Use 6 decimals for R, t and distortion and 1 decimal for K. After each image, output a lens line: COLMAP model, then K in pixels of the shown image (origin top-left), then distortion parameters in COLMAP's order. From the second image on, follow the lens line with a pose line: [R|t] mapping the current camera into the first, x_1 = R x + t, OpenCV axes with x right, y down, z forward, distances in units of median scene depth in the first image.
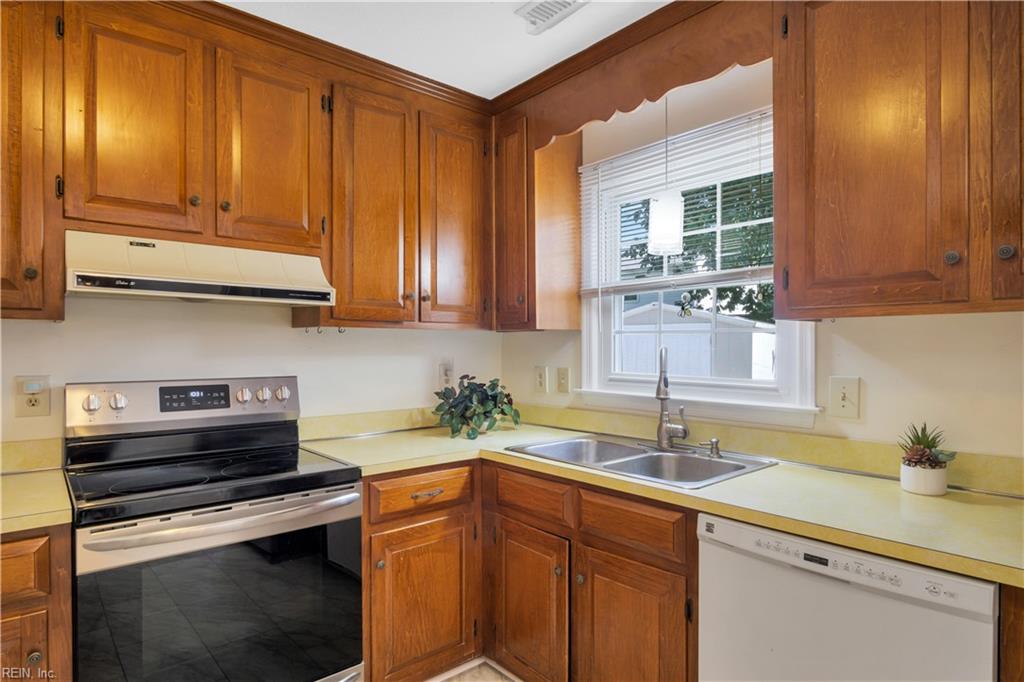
lens RADIAL K [[554.3, 0, 515.5], [0, 554.3, 350.0], [0, 0, 1]] dist [-0.025255, 0.000555]
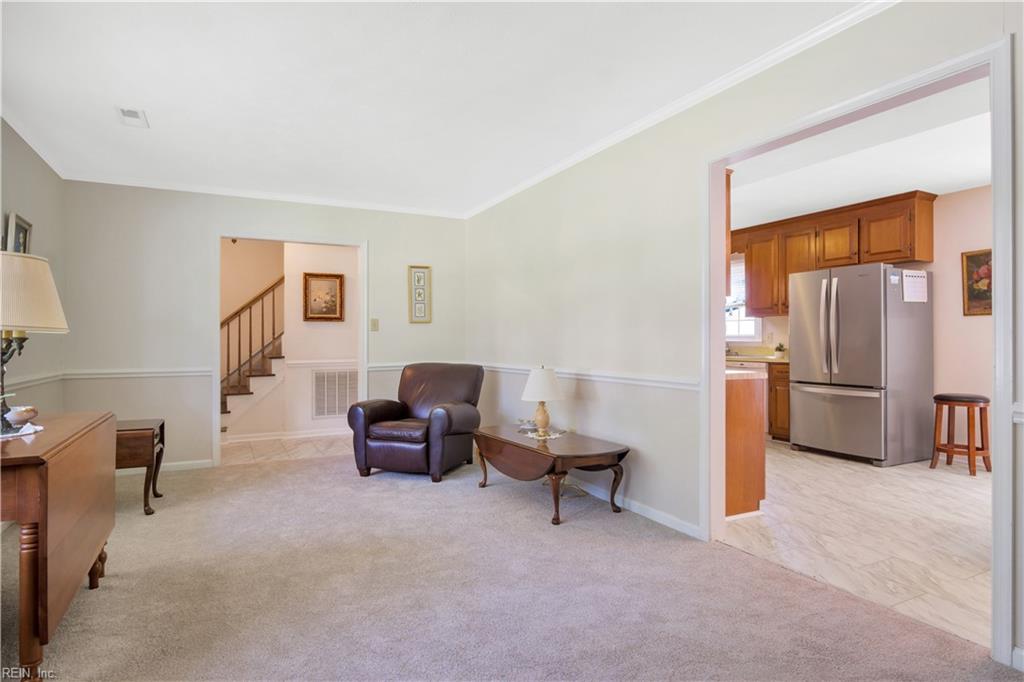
lens RADIAL K [[554.3, 0, 509.2], [0, 554.3, 331.5], [0, 0, 1]] dist [-0.025255, 0.000555]
pose [[0.968834, -0.002070, -0.247700, -0.172172], [-0.003862, 0.999717, -0.023461, 0.122291], [0.247679, 0.023687, 0.968553, -2.745640]]
